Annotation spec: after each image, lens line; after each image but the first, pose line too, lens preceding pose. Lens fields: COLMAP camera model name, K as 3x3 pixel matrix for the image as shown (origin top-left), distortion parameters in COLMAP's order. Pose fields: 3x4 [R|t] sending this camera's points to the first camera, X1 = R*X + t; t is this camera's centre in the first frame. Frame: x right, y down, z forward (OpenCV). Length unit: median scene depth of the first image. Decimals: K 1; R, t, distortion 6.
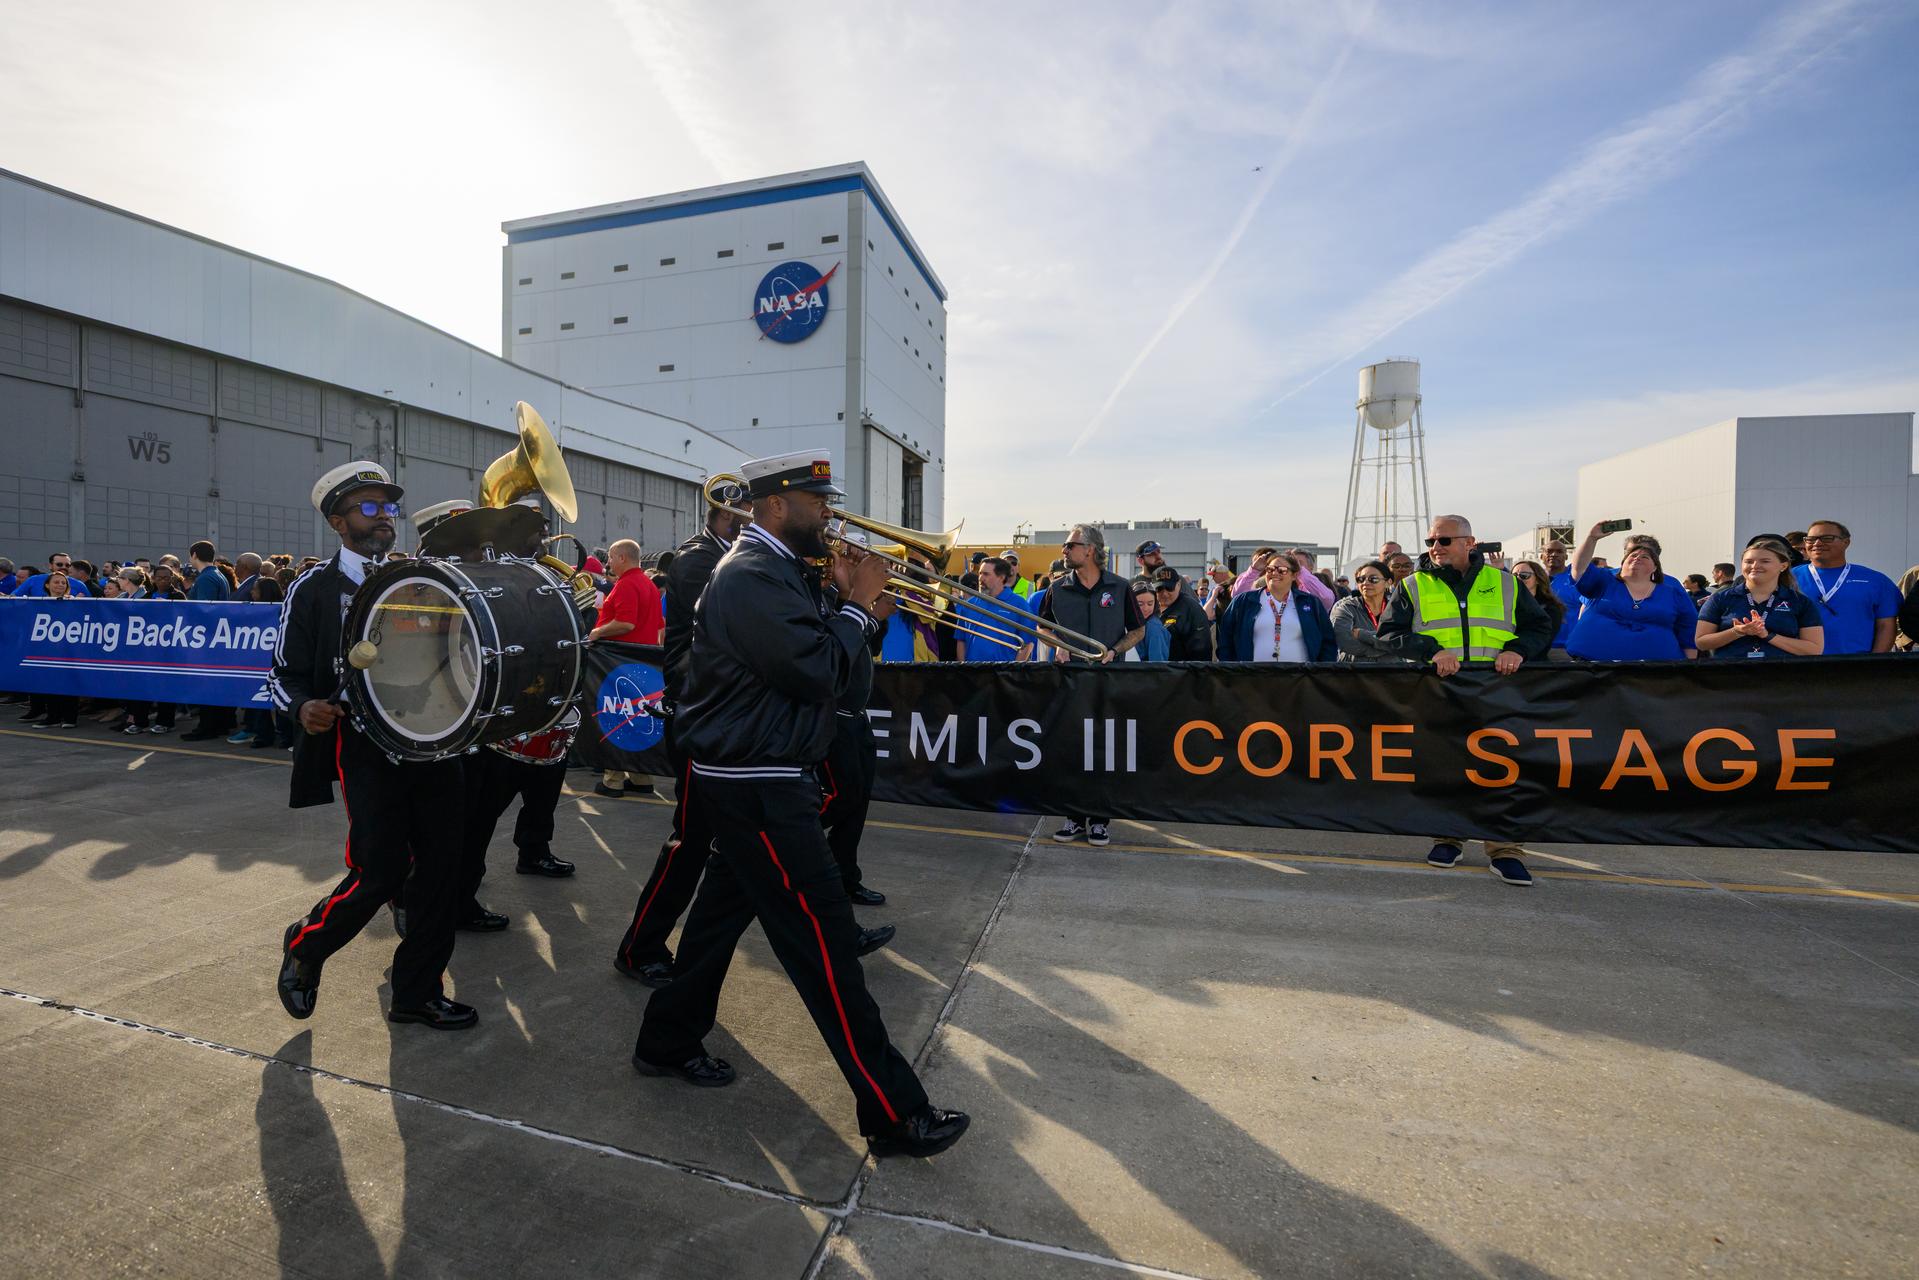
lens RADIAL K [[785.8, 0, 881.6], [0, 785.8, 610.3], [0, 0, 1]] dist [-0.010665, -0.000019]
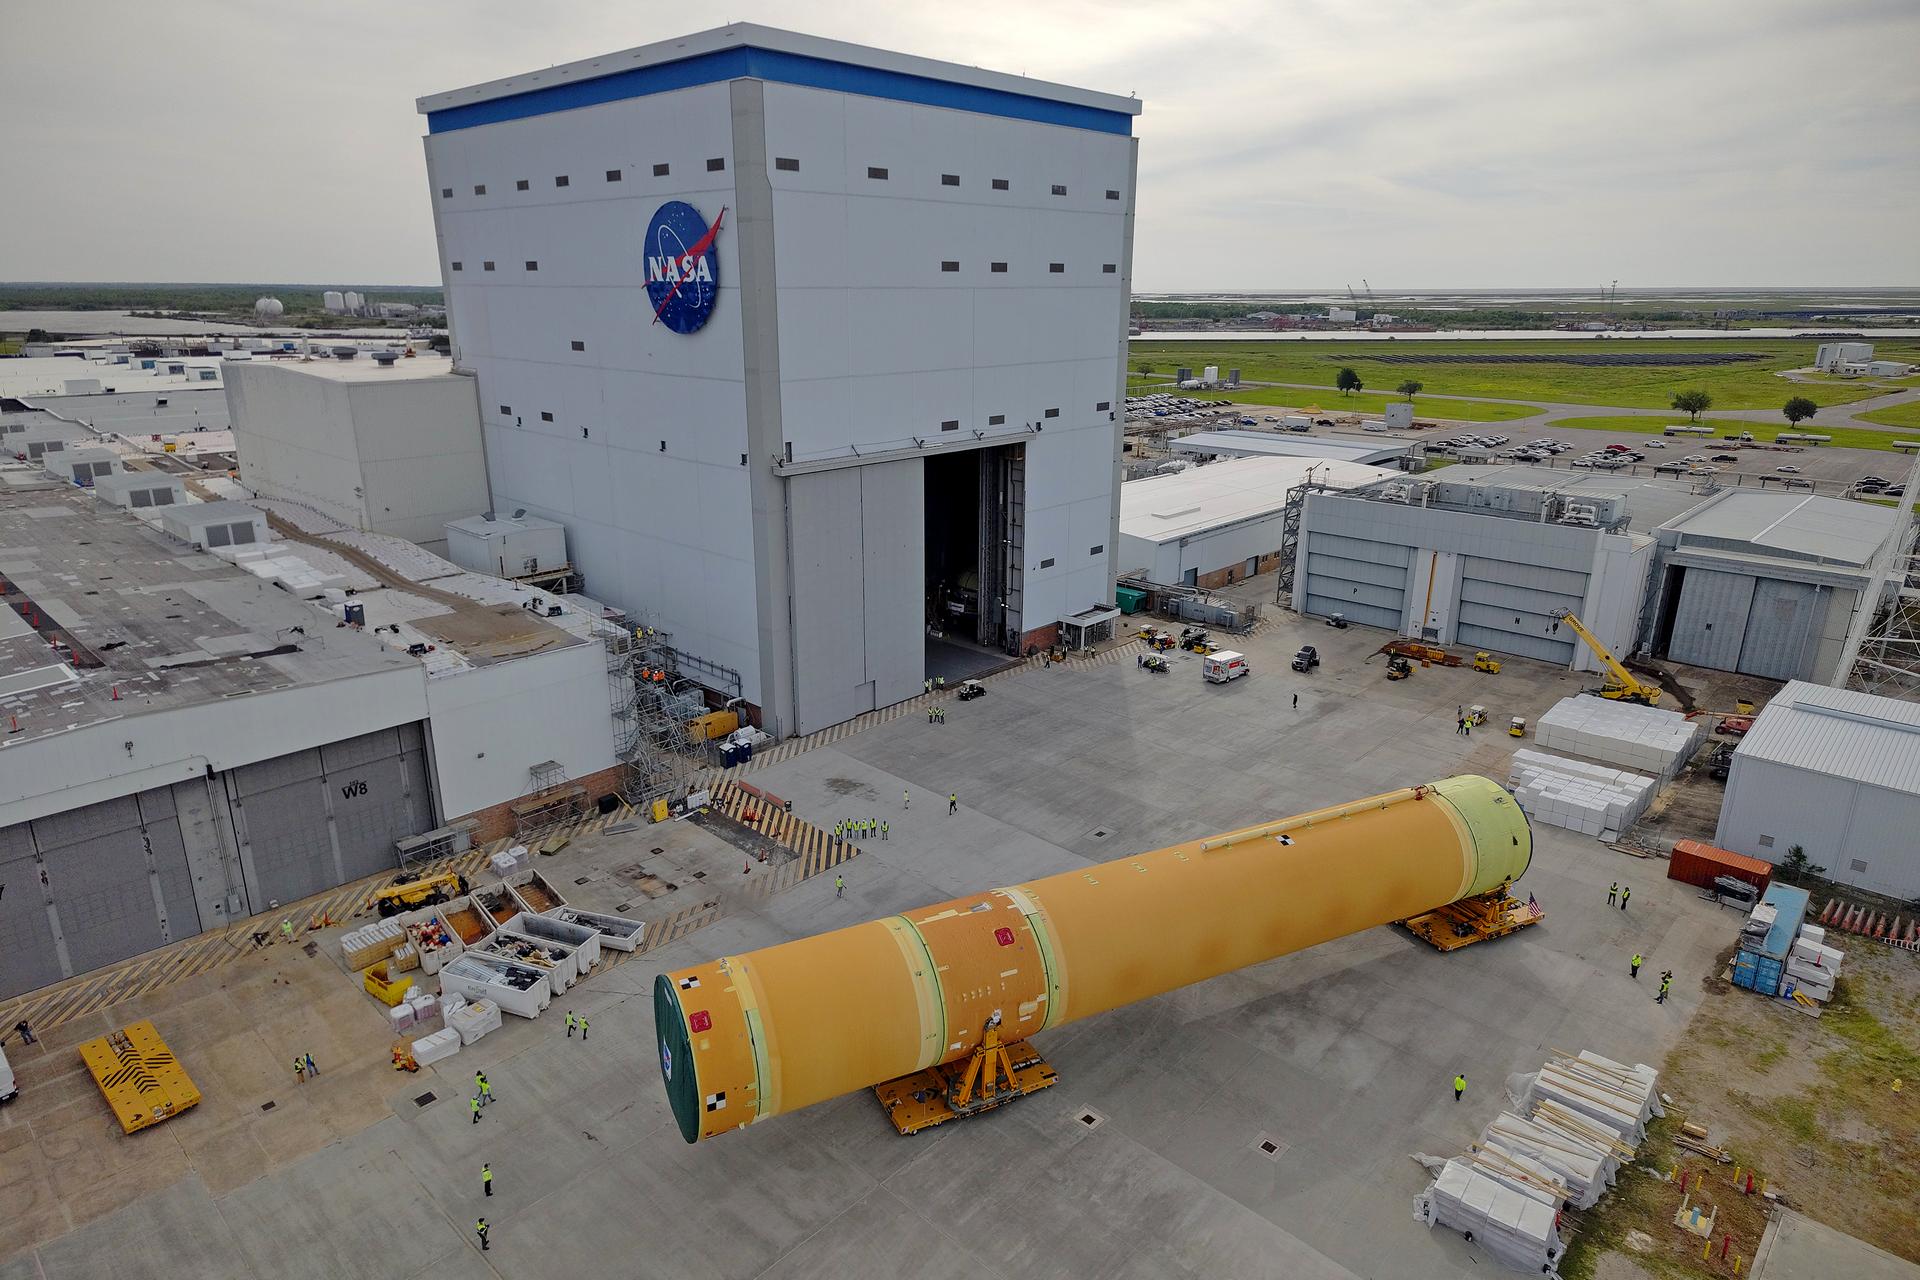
lens RADIAL K [[1049.1, 0, 955.7], [0, 1049.1, 673.7], [0, 0, 1]] dist [0.013883, -0.001123]
pose [[0.927449, 0.119506, -0.354339, 0.431424], [-0.025237, 0.965402, 0.259541, -0.300277], [0.373096, -0.231769, 0.898378, 0.237617]]
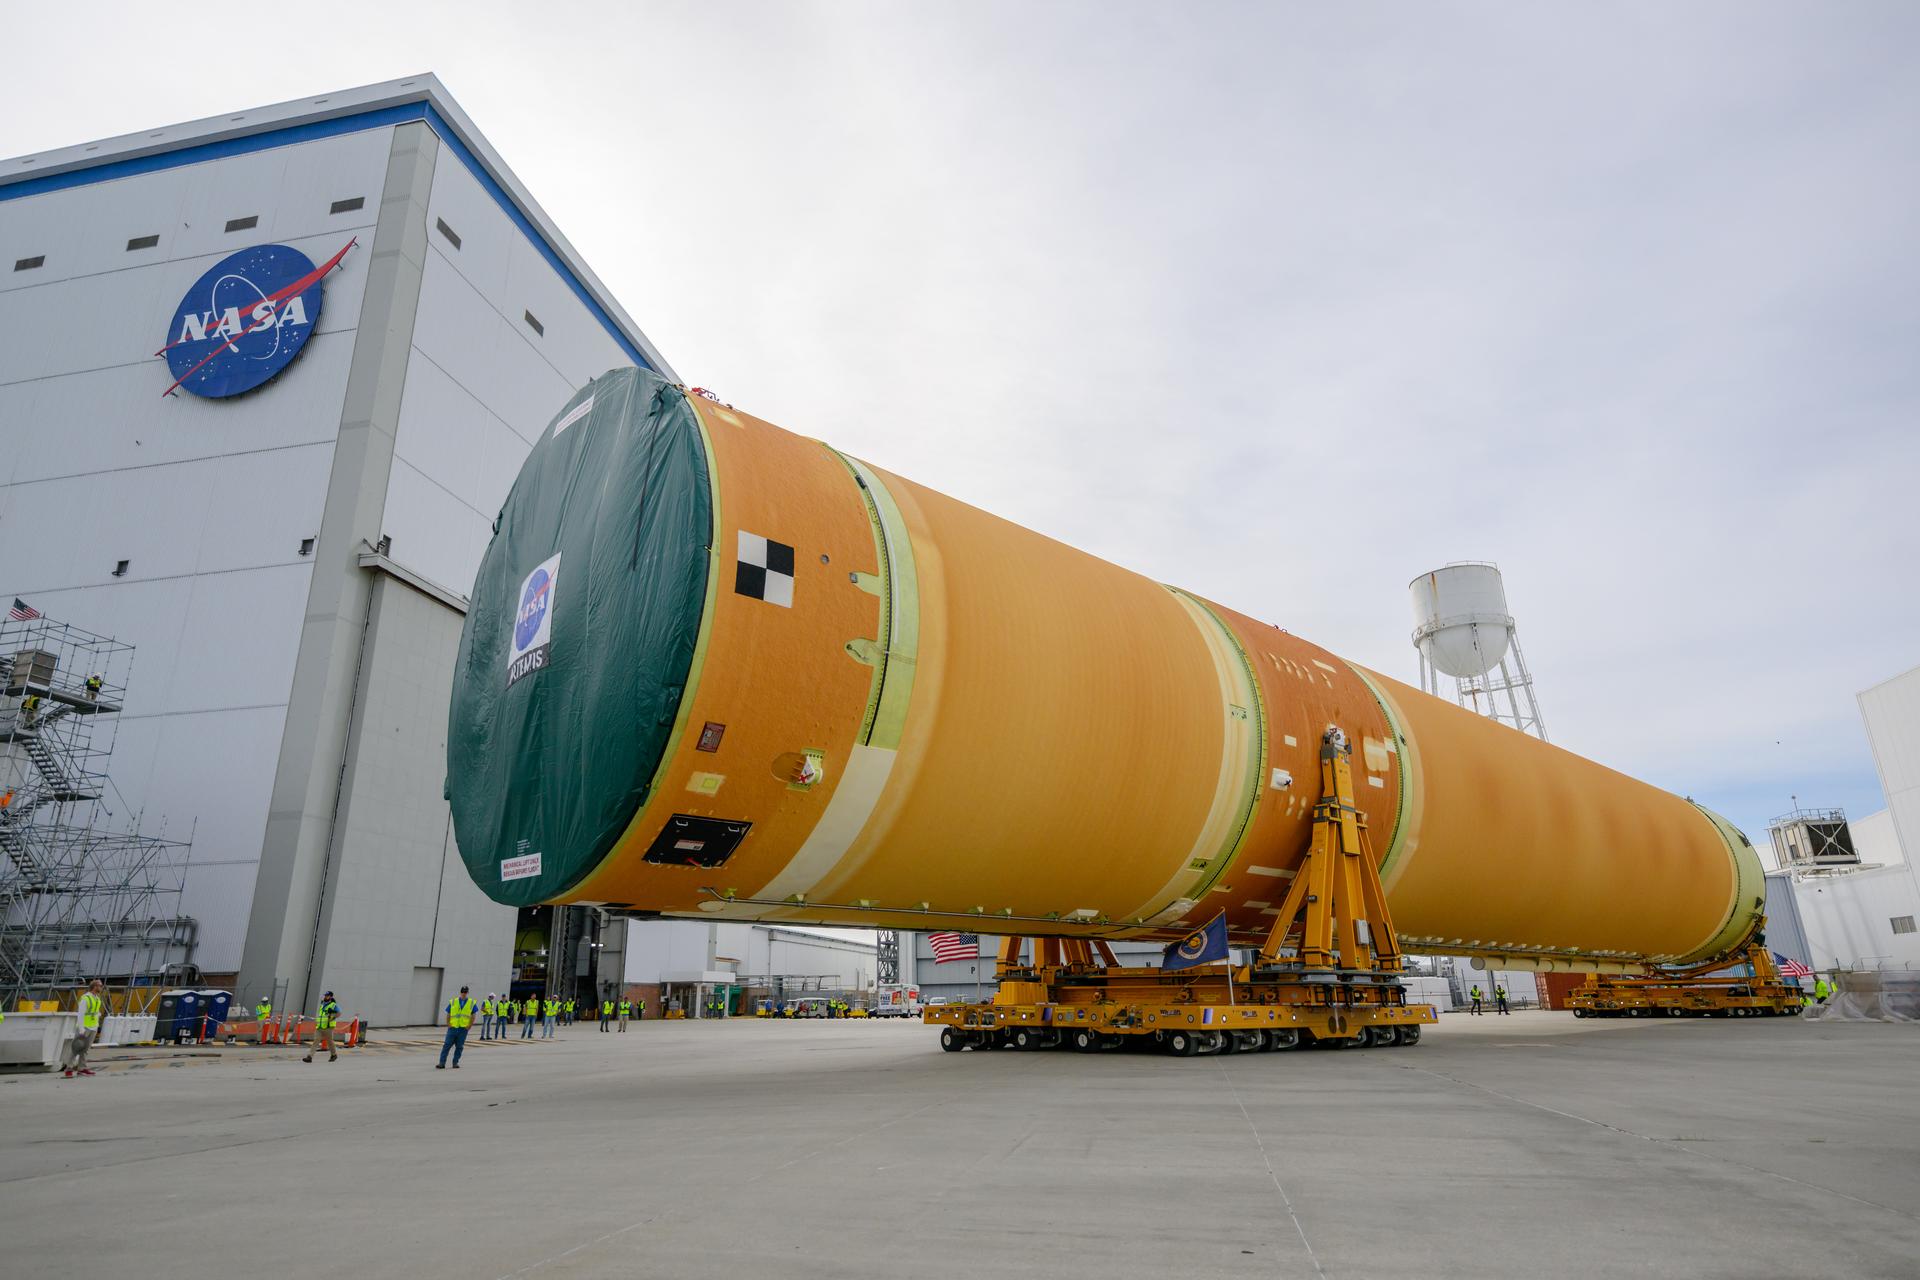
lens RADIAL K [[1049.1, 0, 959.9], [0, 1049.1, 616.7], [0, 0, 1]] dist [0.013883, -0.001123]
pose [[0.989599, 0.020634, 0.142368, 0.211259], [0.031766, 0.933887, -0.356155, 0.001646], [-0.140305, 0.356973, 0.923518, 0.431176]]
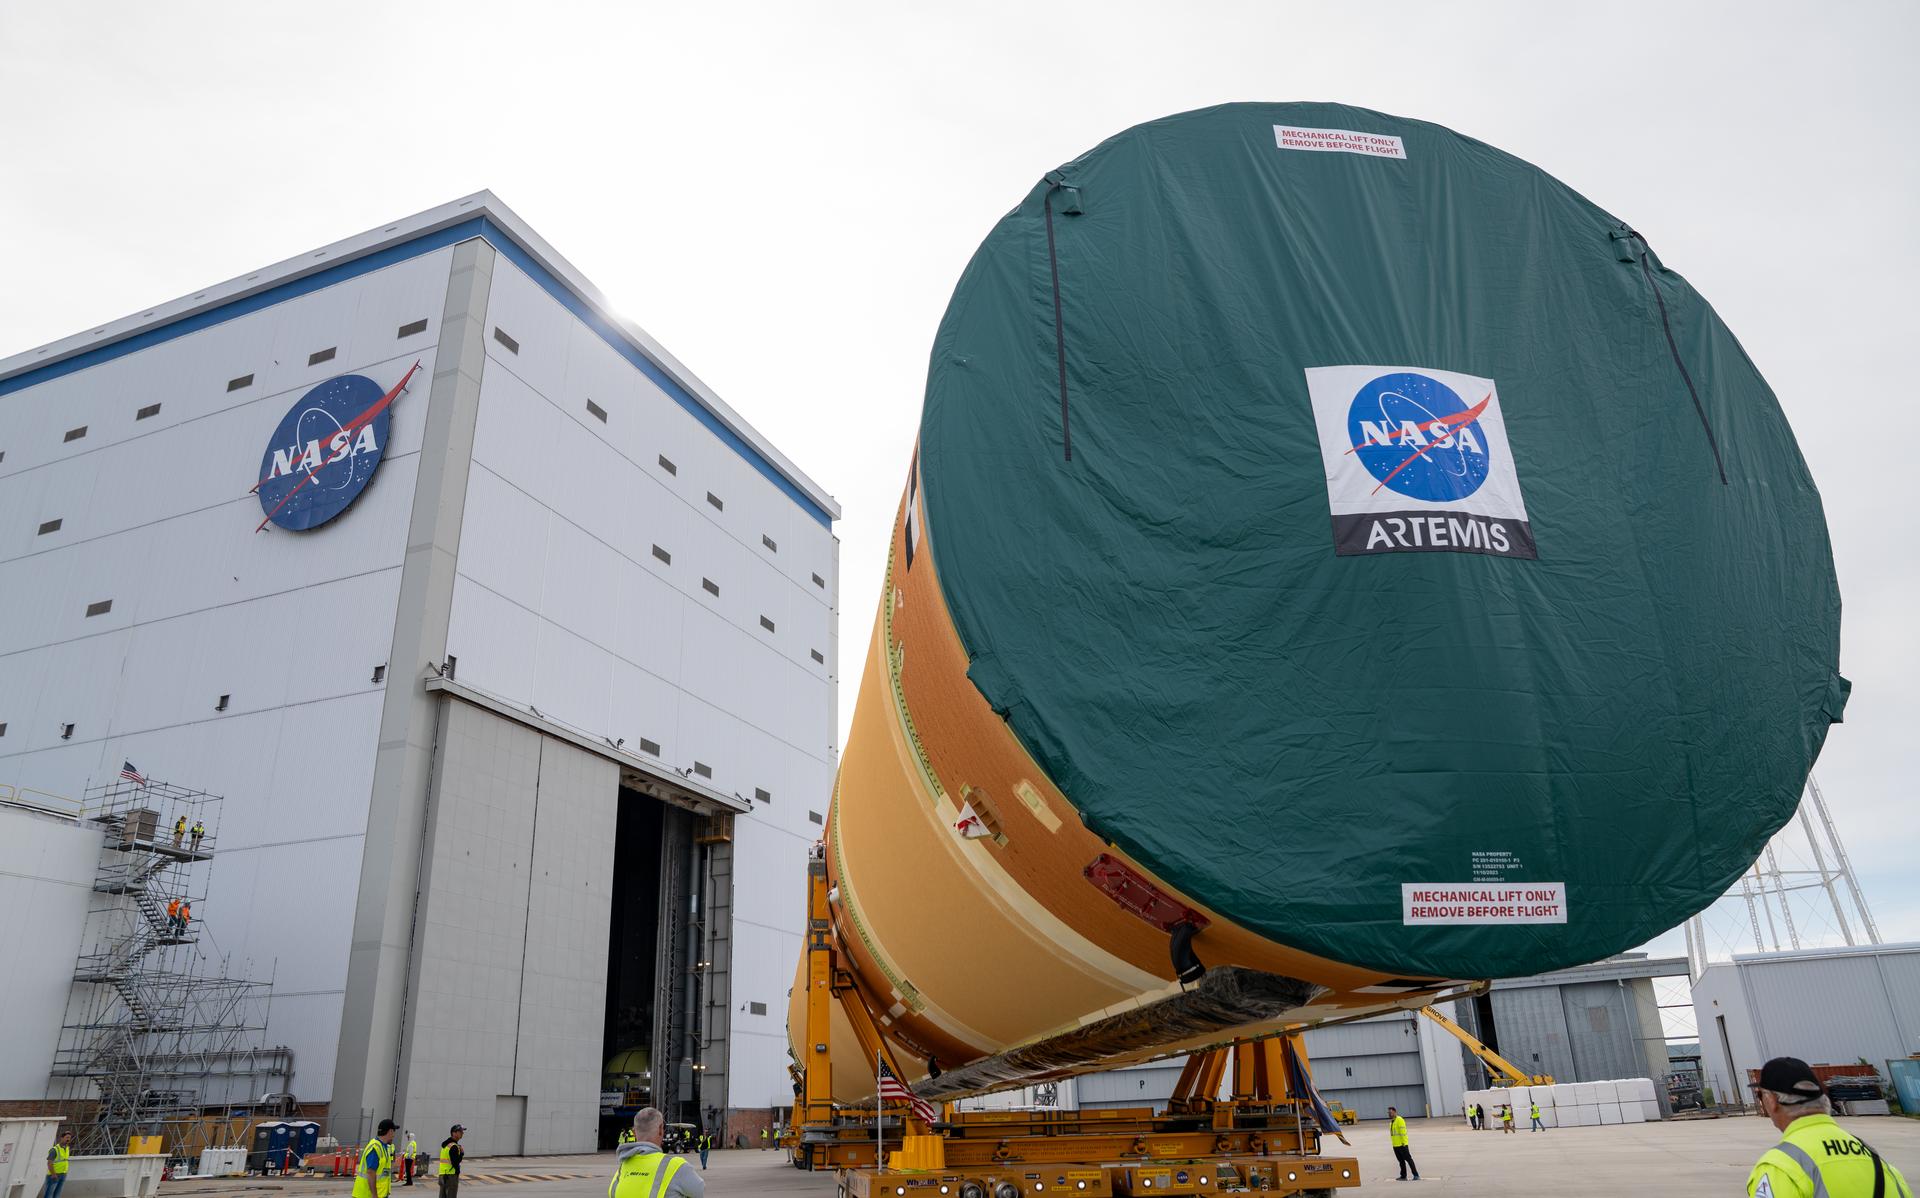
lens RADIAL K [[1257.2, 0, 967.0], [0, 1257.2, 564.4], [0, 0, 1]] dist [-0.048424, 0.012182]
pose [[0.999043, -0.043141, -0.007225, 0.269911], [0.036044, 0.905508, -0.422796, -0.002616], [0.024782, 0.422131, 0.906196, 0.360854]]
